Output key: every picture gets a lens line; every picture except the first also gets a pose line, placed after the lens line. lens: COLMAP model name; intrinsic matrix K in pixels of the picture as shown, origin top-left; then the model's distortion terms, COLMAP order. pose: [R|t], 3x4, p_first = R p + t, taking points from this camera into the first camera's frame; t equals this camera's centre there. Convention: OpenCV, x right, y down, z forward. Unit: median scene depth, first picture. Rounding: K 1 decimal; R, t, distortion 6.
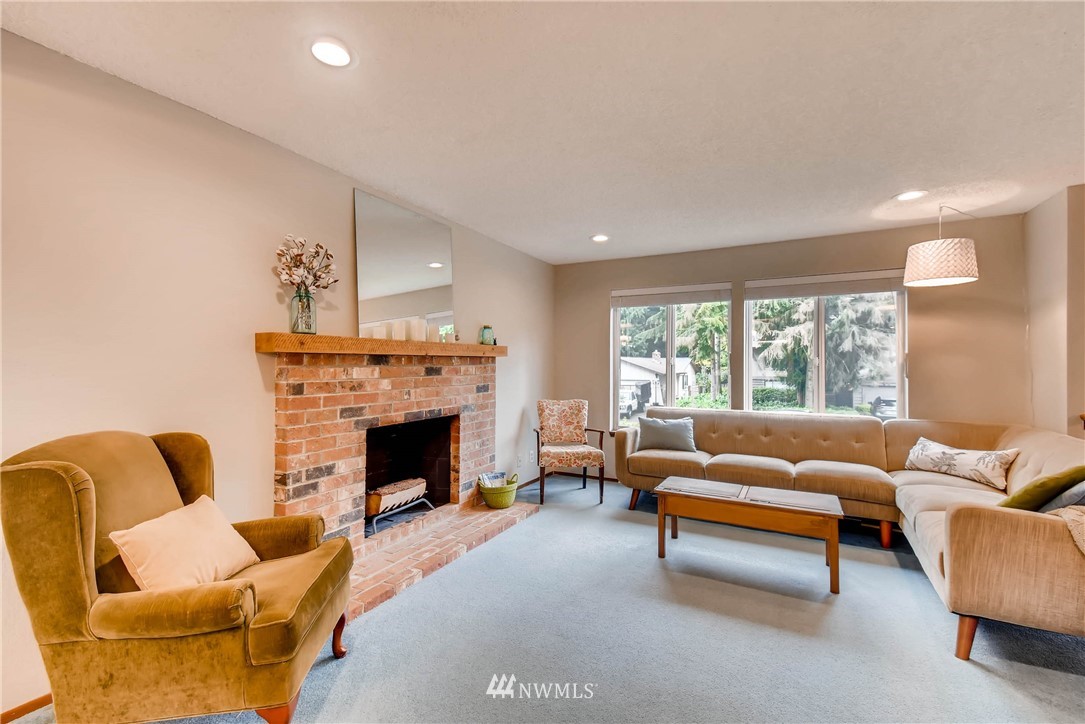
lens RADIAL K [[482.9, 0, 544.0], [0, 482.9, 357.7], [0, 0, 1]] dist [0.040062, -0.011339]
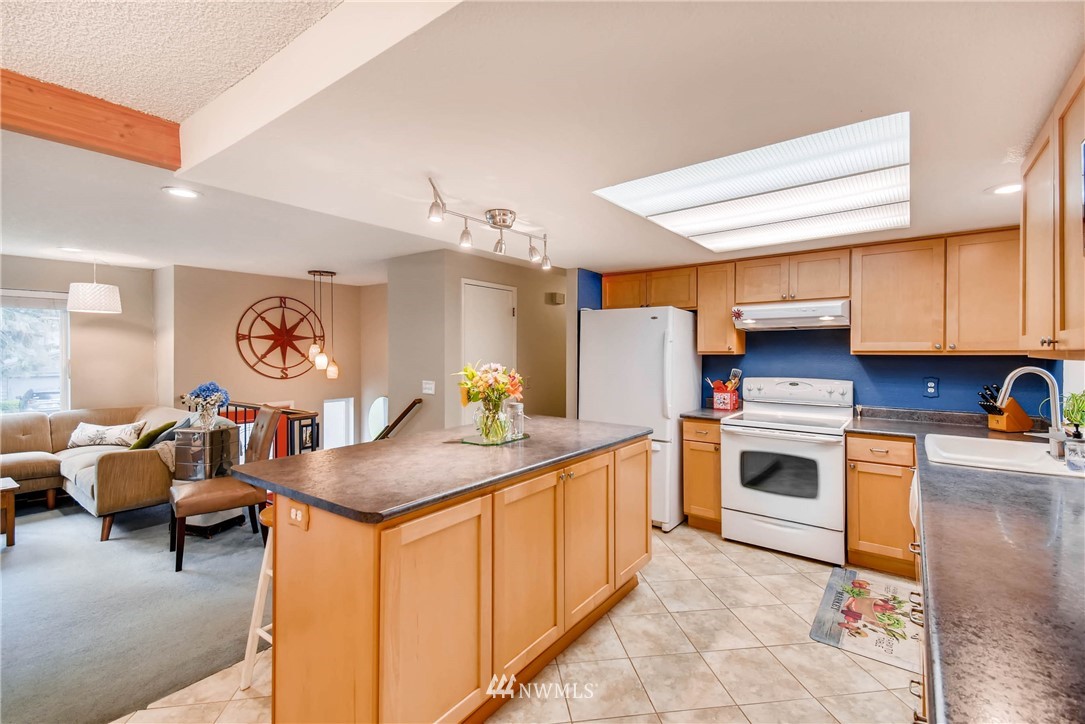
lens RADIAL K [[482.9, 0, 551.9], [0, 482.9, 358.3], [0, 0, 1]] dist [0.040062, -0.011339]
pose [[0.160392, -0.017817, 0.986893, -0.395896], [-0.013739, 0.999700, 0.020281, -0.065214], [-0.986958, -0.016812, 0.160099, -0.526121]]
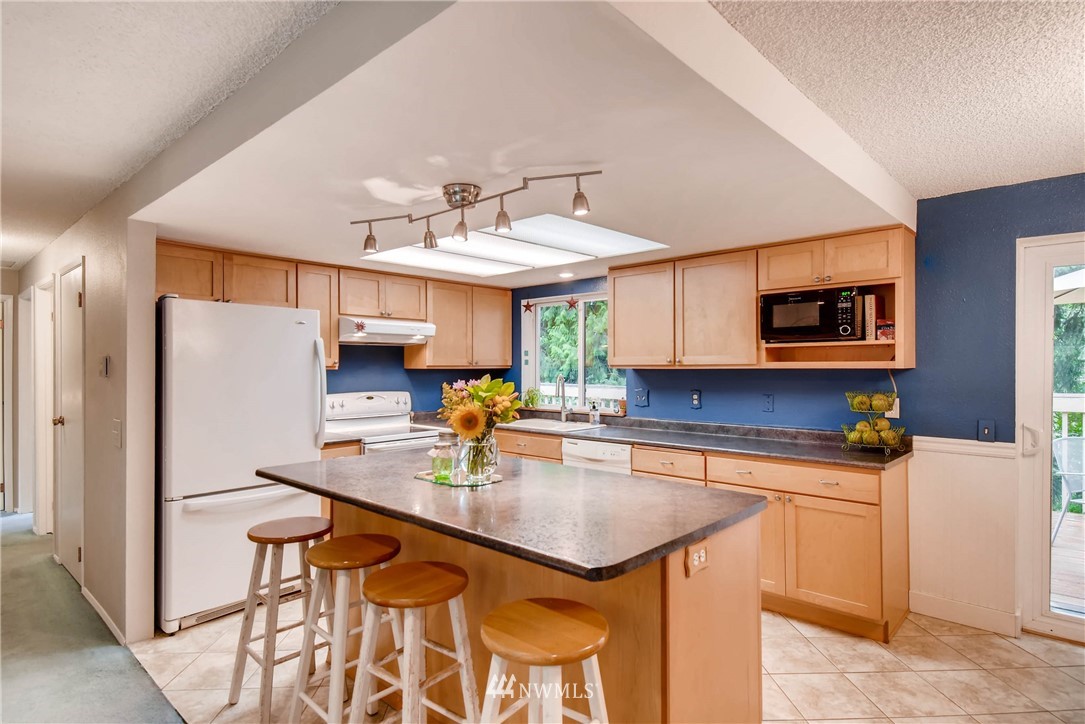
lens RADIAL K [[580.5, 0, 536.8], [0, 580.5, 361.0], [0, 0, 1]] dist [0.003076, -0.010269]
pose [[-0.964093, 0.001735, 0.265559, 0.047902], [-0.004408, 0.999736, -0.022536, -0.048691], [-0.265528, -0.022897, -0.963831, 0.304573]]
